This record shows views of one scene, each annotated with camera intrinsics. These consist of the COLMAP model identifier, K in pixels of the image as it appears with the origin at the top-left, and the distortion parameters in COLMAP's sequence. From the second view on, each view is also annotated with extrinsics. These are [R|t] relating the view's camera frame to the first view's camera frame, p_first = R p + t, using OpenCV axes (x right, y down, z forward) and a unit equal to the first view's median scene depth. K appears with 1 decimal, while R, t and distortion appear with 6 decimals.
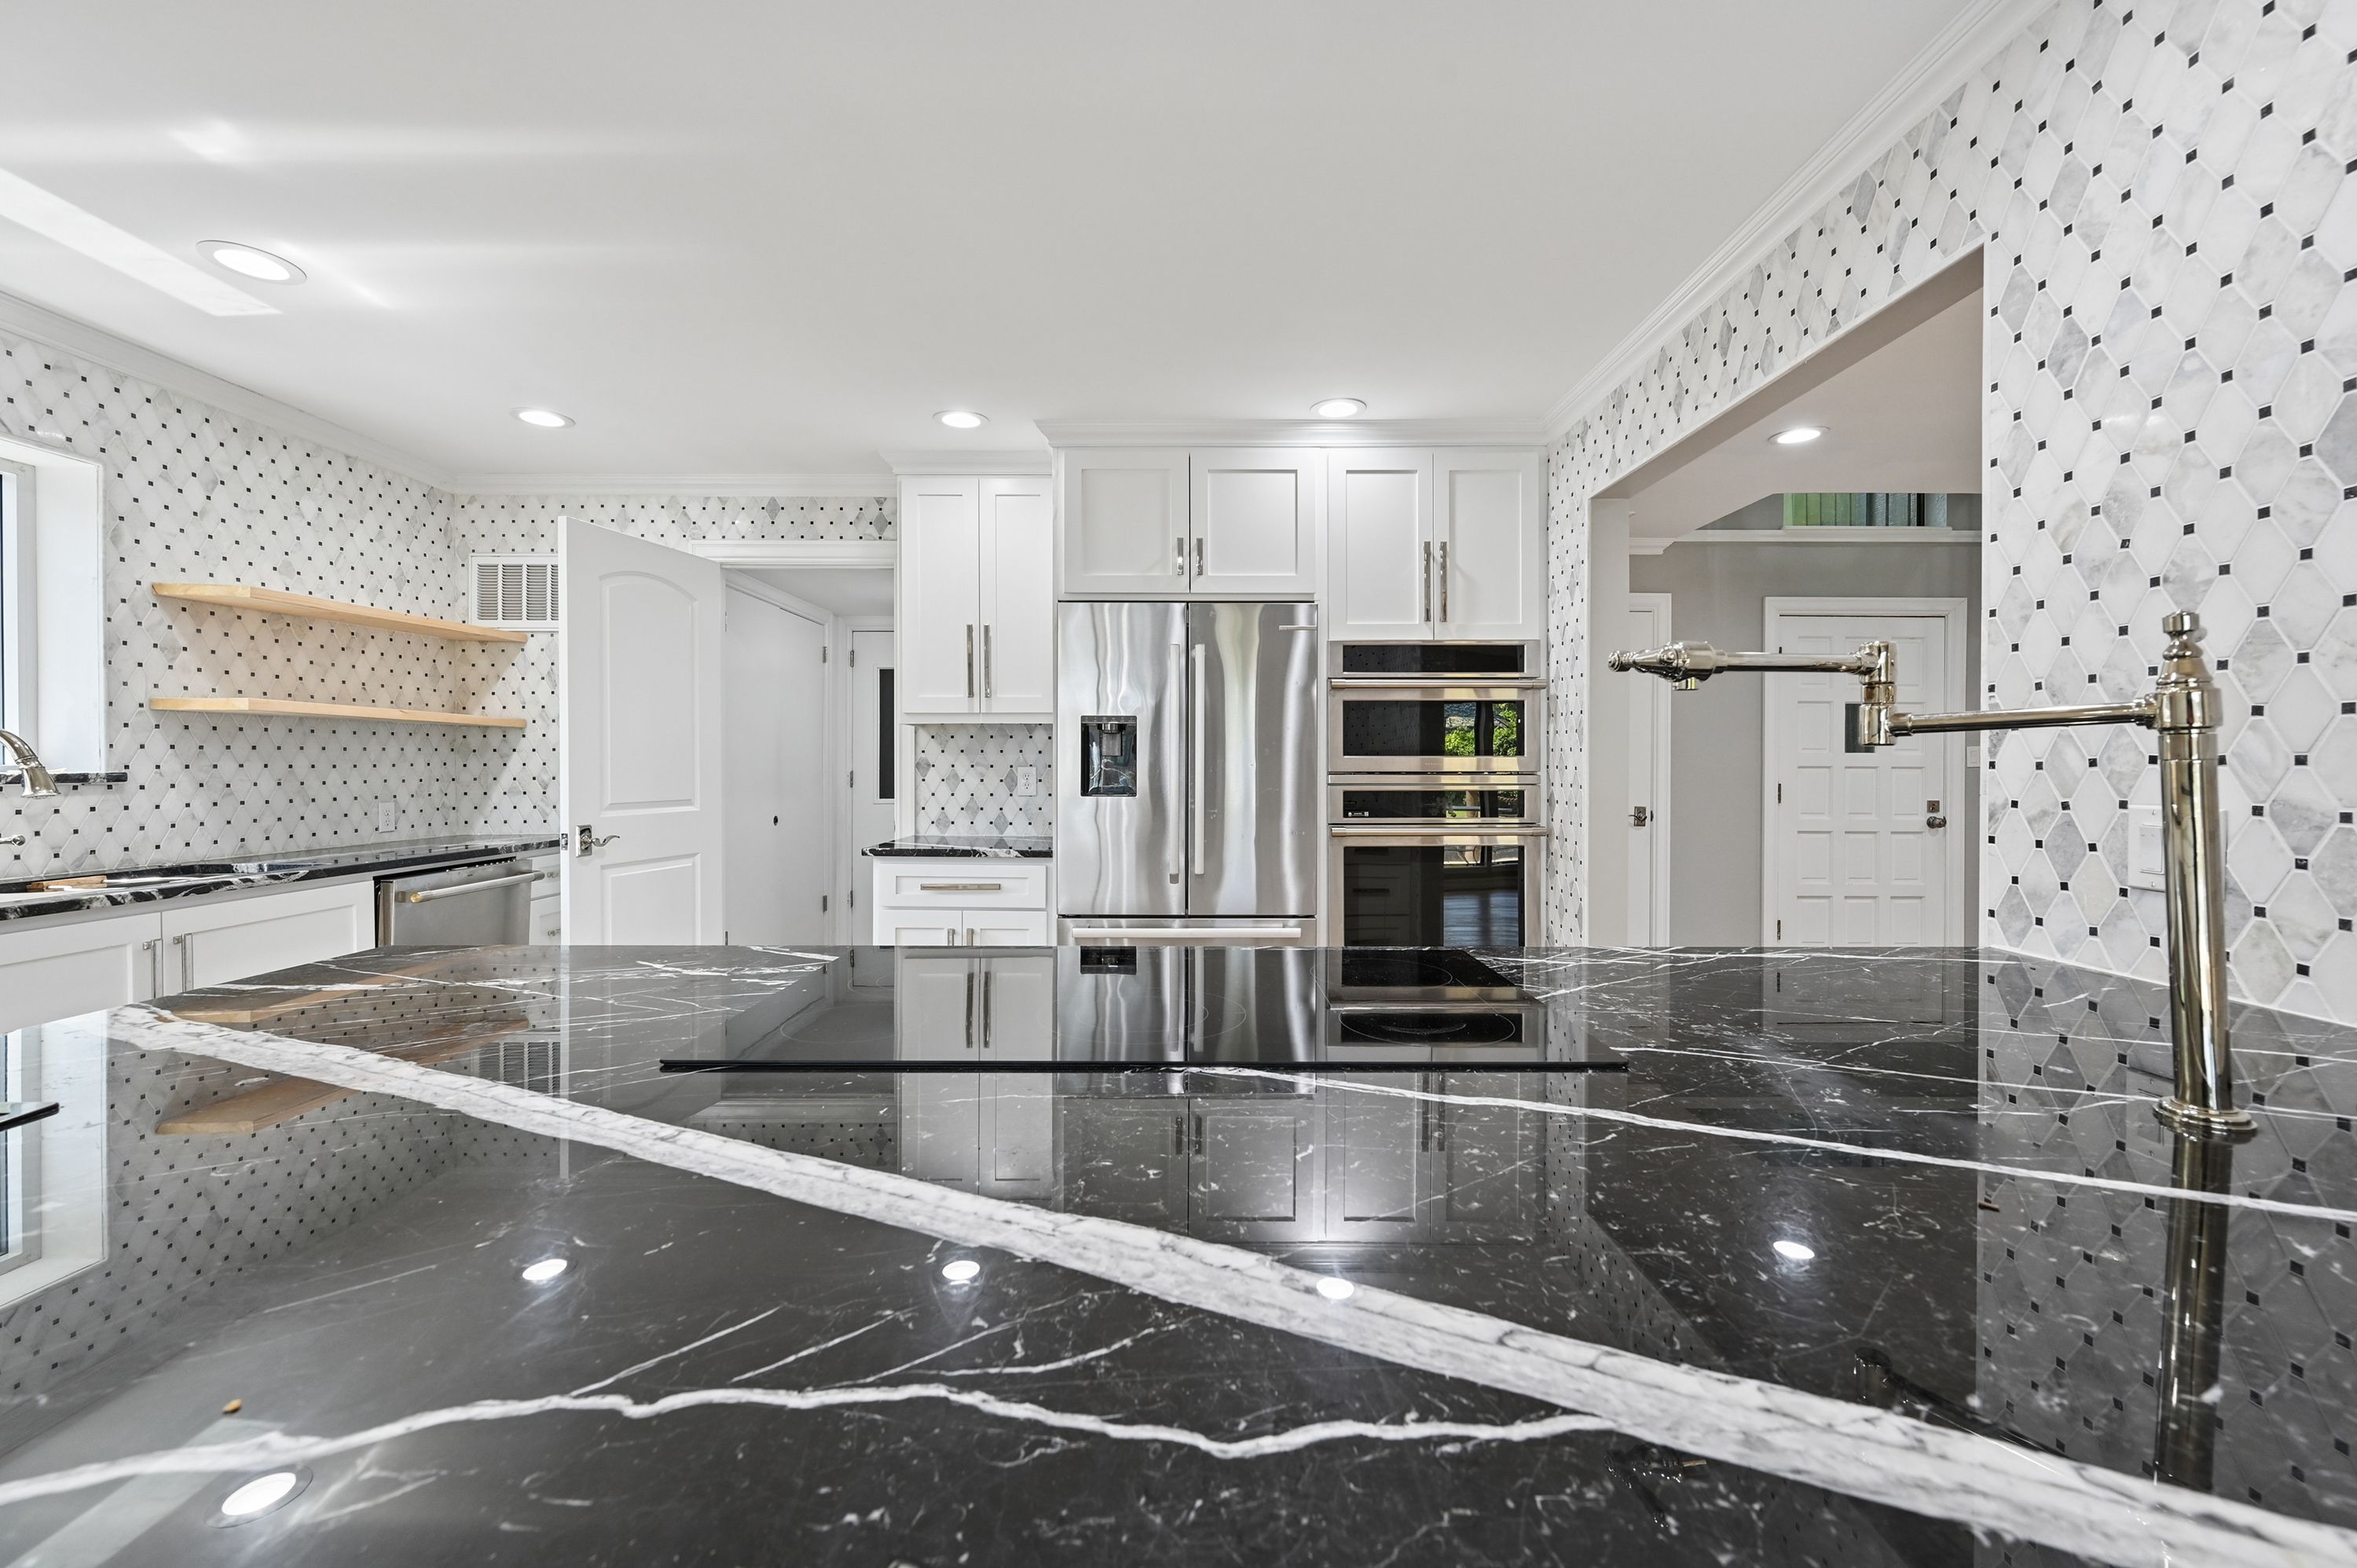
lens RADIAL K [[935.9, 0, 1186.8], [0, 935.9, 770.9], [0, 0, 1]] dist [0.000550, 0.000013]
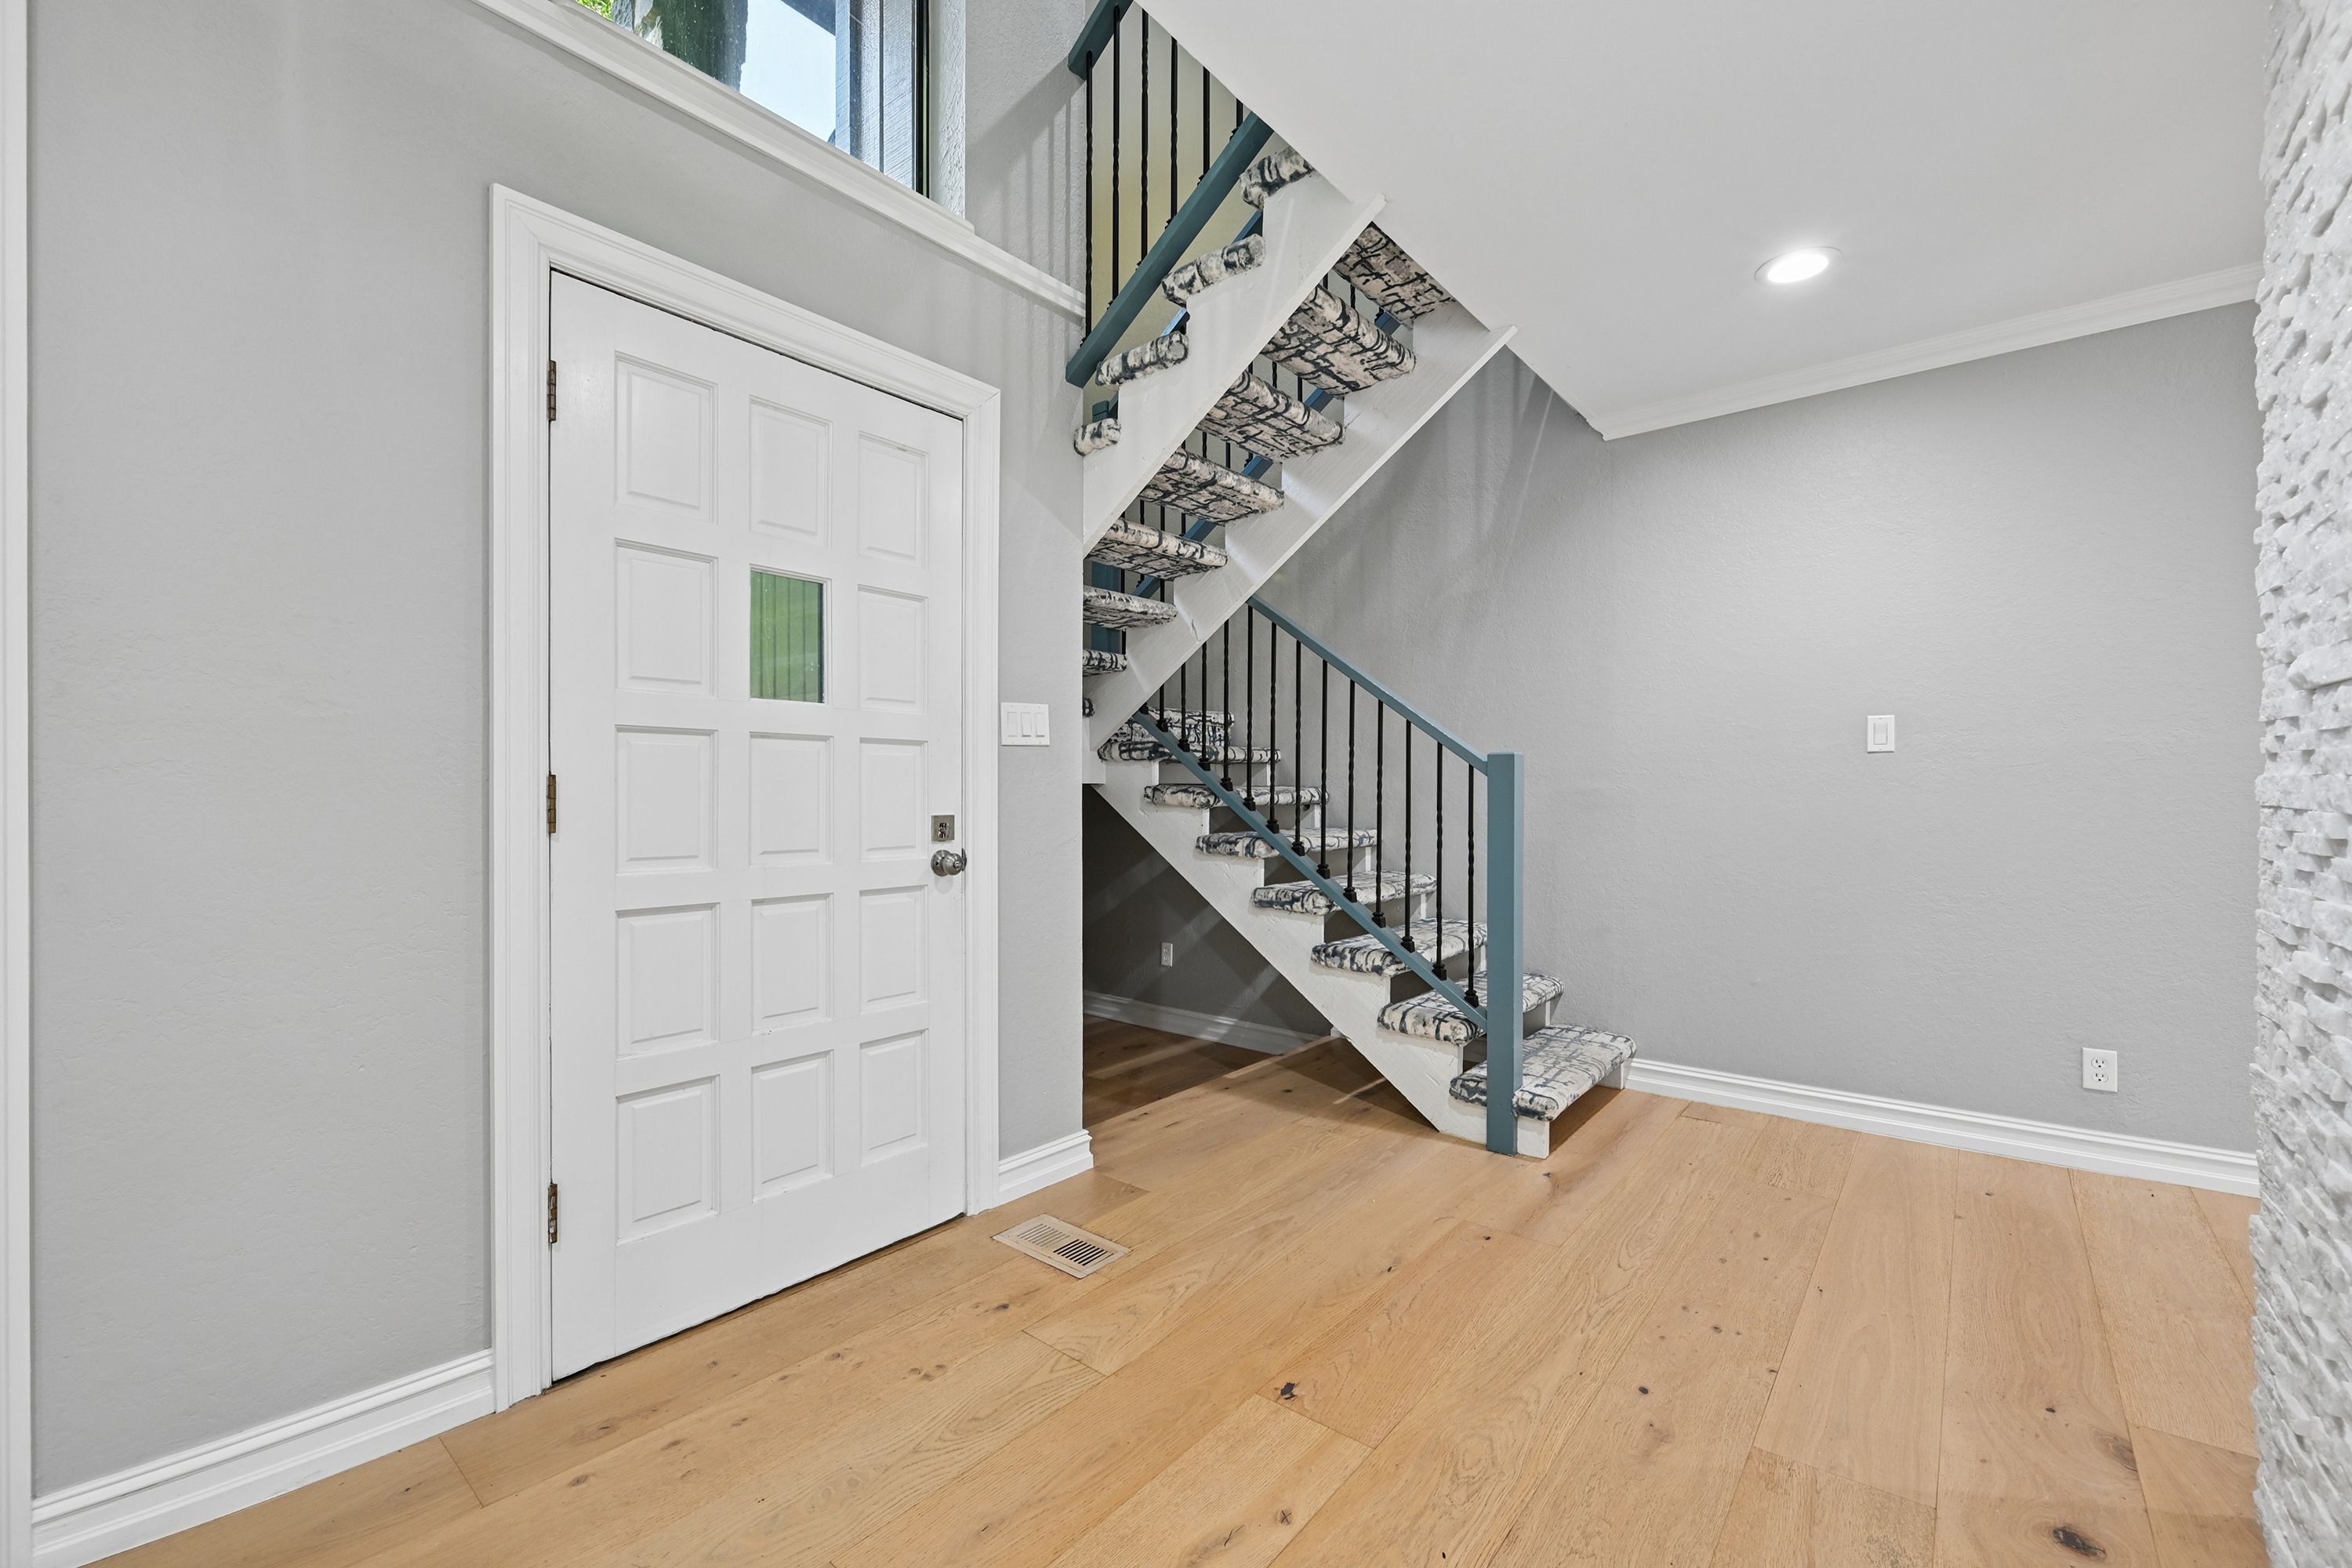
lens RADIAL K [[958.5, 0, 1184.9], [0, 958.5, 786.2], [0, 0, 1]] dist [-0.010462, 0.002786]
pose [[0.645187, 0.008505, 0.763978, 0.788252], [0.000570, 0.999932, -0.011614, 0.033834], [-0.764025, 0.007928, 0.645138, 0.927604]]
